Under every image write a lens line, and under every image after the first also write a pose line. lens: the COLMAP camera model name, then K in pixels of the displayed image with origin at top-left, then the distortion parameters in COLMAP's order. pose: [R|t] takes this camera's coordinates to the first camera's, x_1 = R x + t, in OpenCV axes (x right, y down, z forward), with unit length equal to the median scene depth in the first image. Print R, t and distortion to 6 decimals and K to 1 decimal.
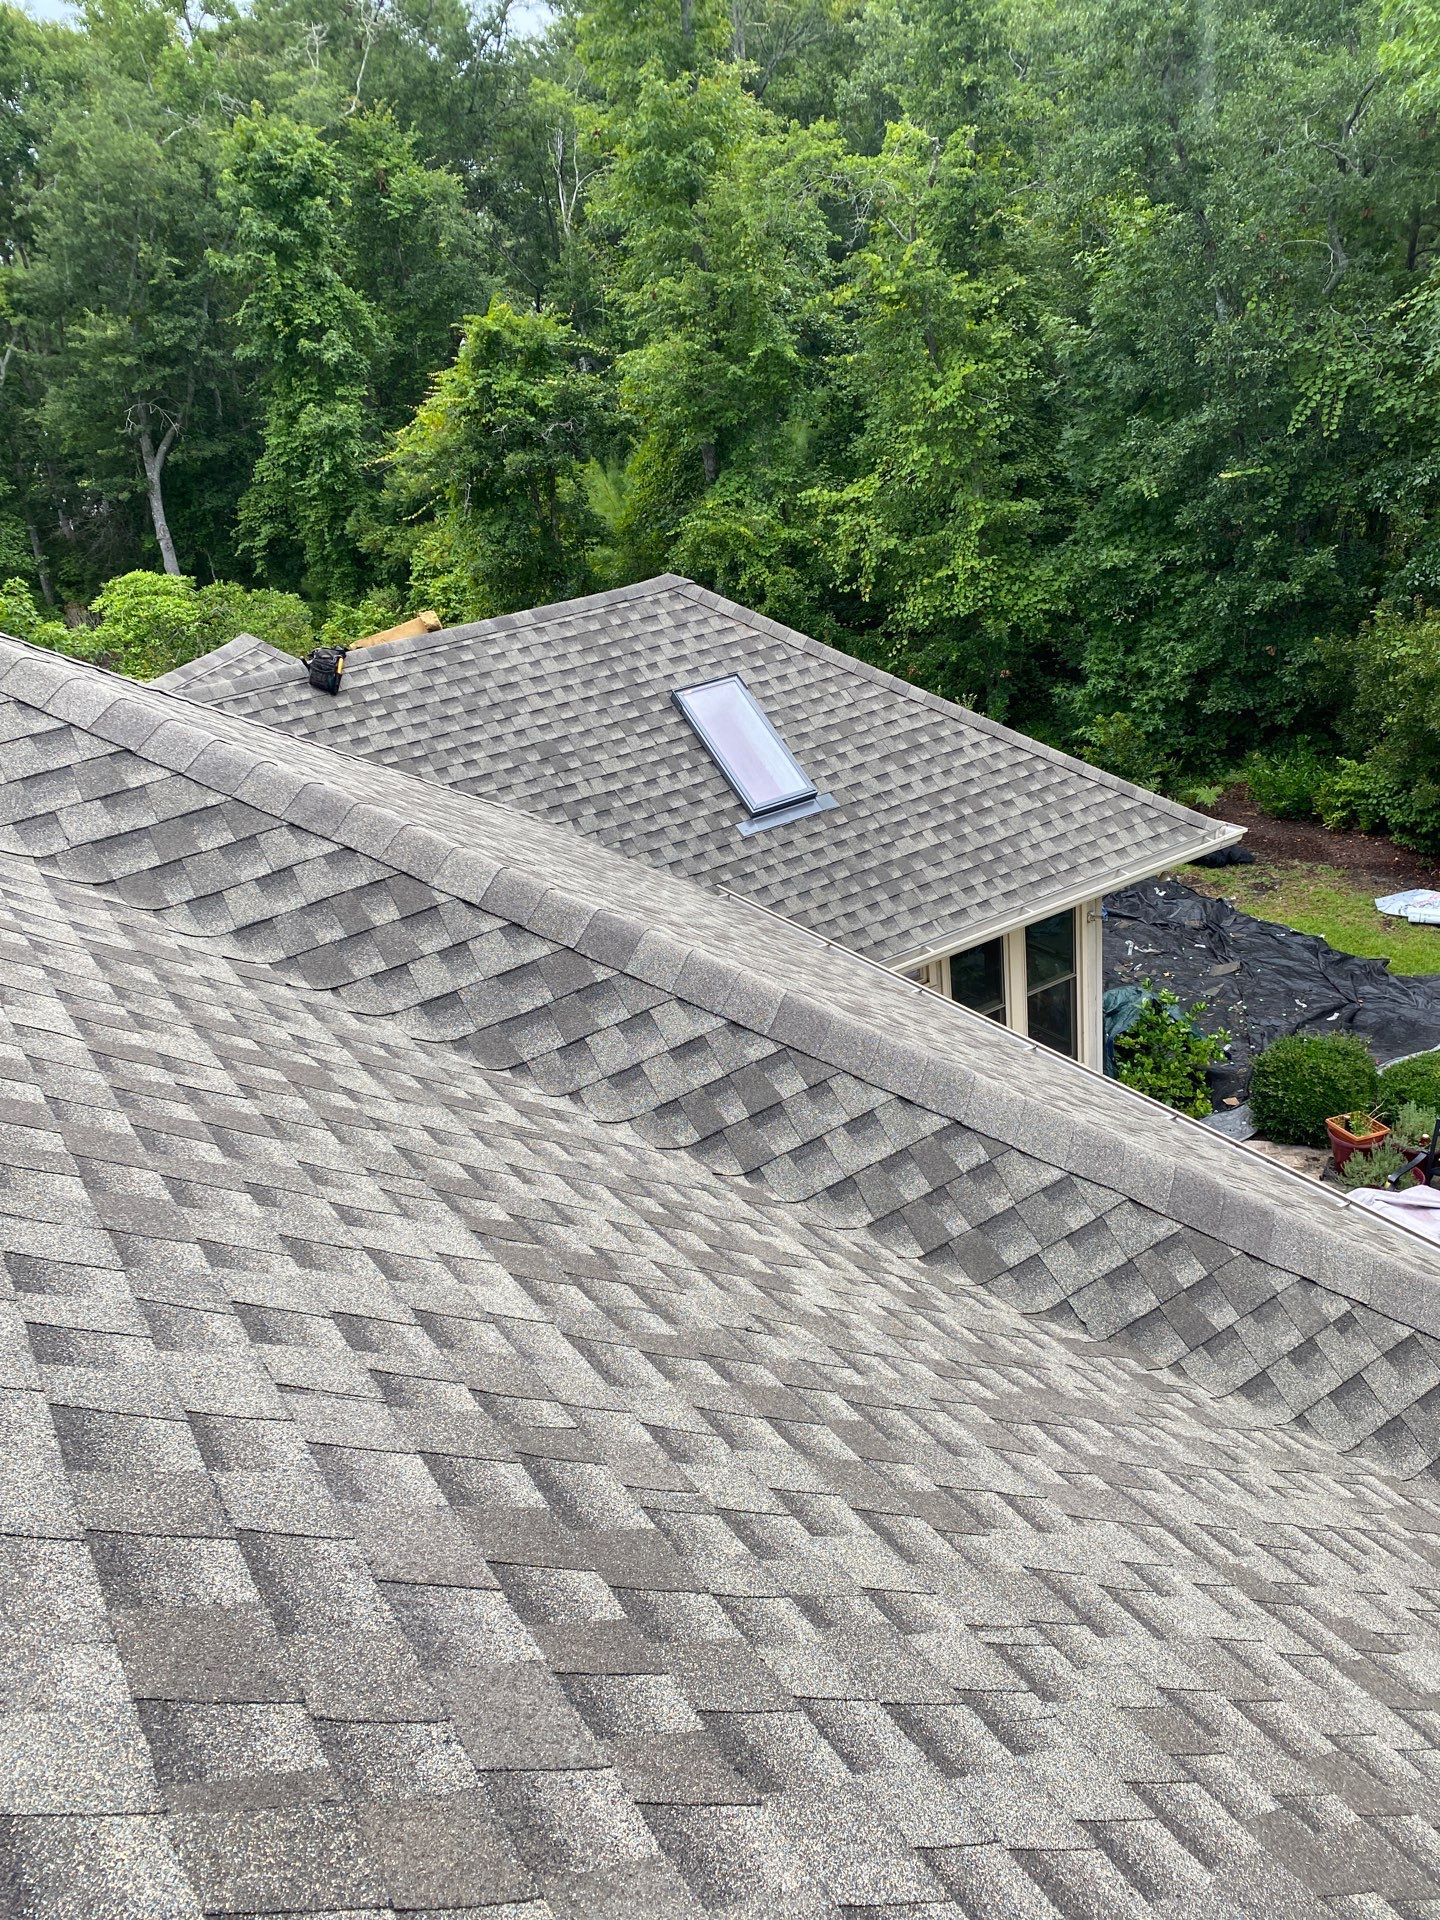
lens RADIAL K [[1417.2, 0, 727.9], [0, 1417.2, 921.7], [0, 0, 1]] dist [0.032552, -0.004195]
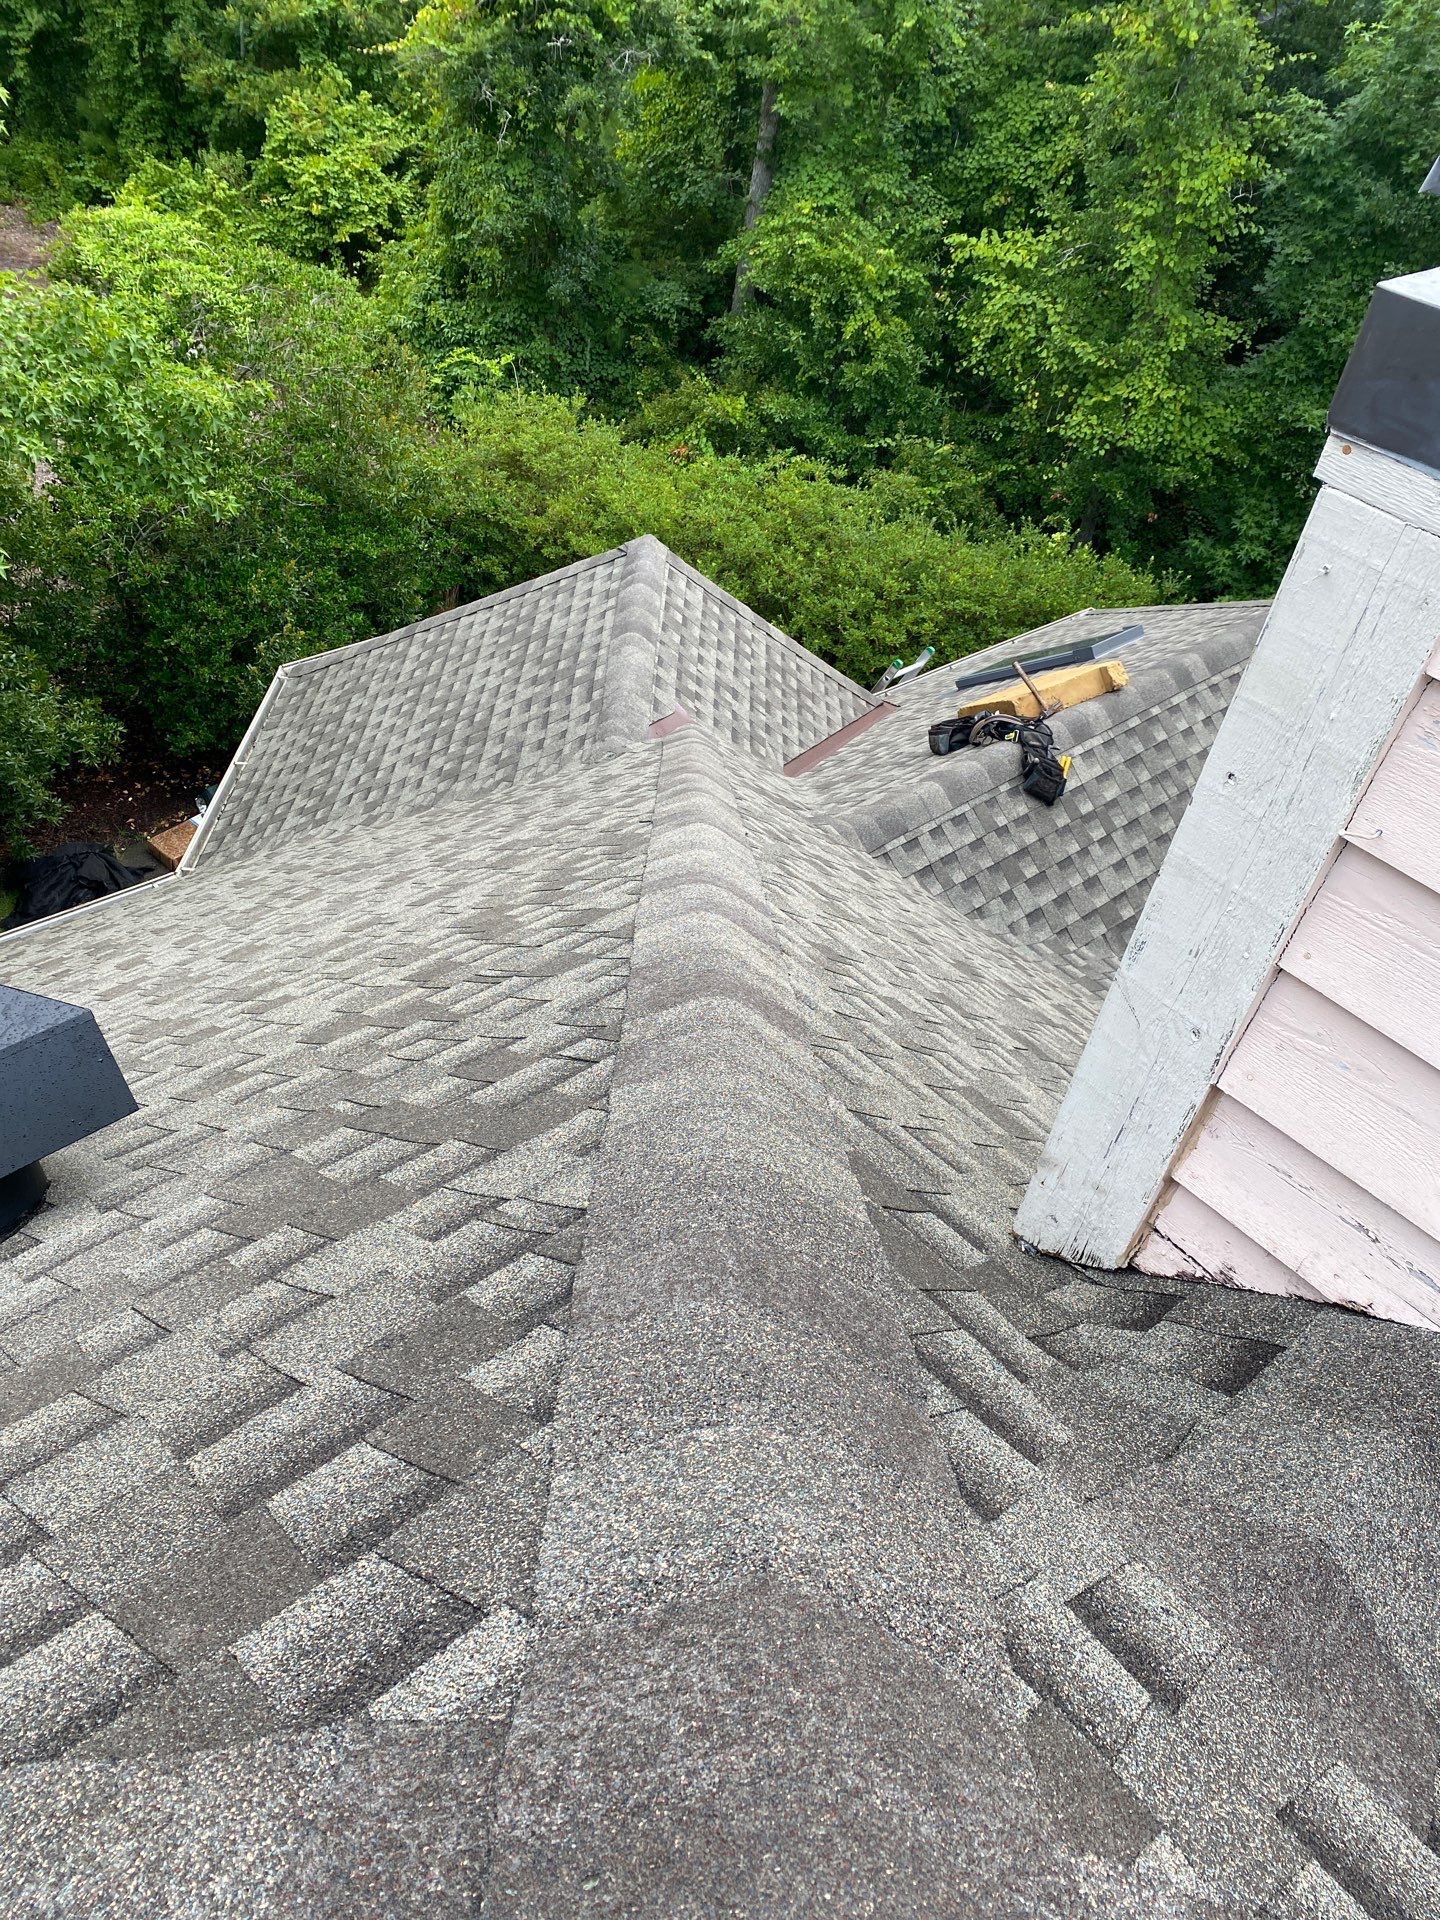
lens RADIAL K [[1410.4, 0, 791.1], [0, 1410.4, 954.5], [0, 0, 1]] dist [-0.003367, 0.008598]
pose [[0.951446, 0.052159, 0.303364, -0.276451], [-0.137518, 0.953745, 0.267318, -0.117486], [-0.275389, -0.296056, 0.914610, 0.165561]]
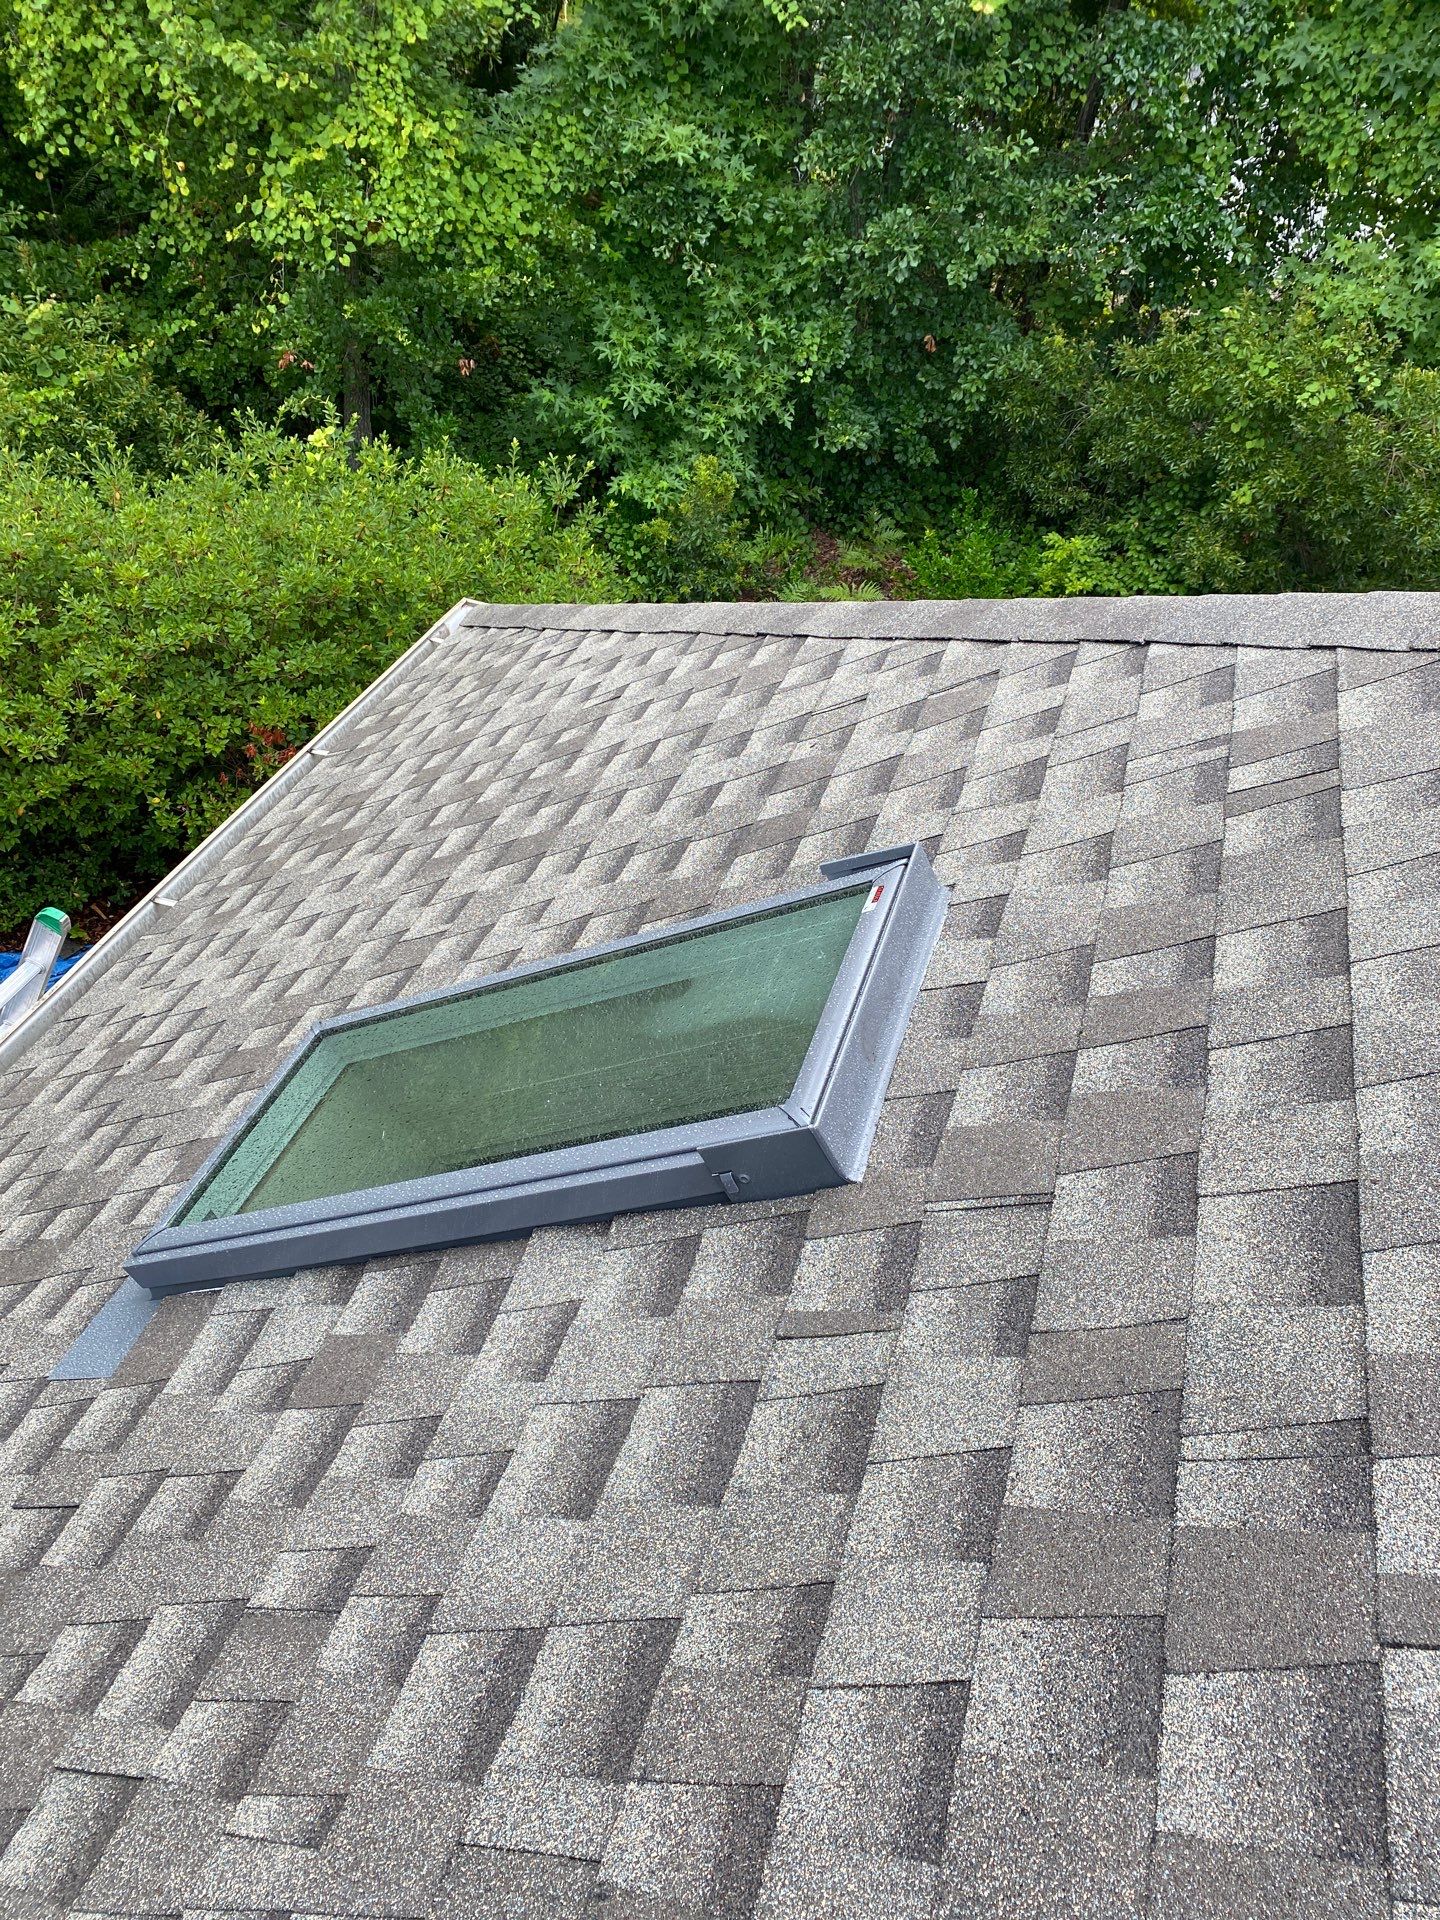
lens RADIAL K [[1417.2, 0, 727.9], [0, 1417.2, 921.7], [0, 0, 1]] dist [0.032552, -0.004195]
pose [[0.744287, -0.259066, 0.615566, -0.104436], [0.072638, 0.947633, 0.310991, -0.137118], [-0.663898, -0.186753, 0.724129, 0.521907]]
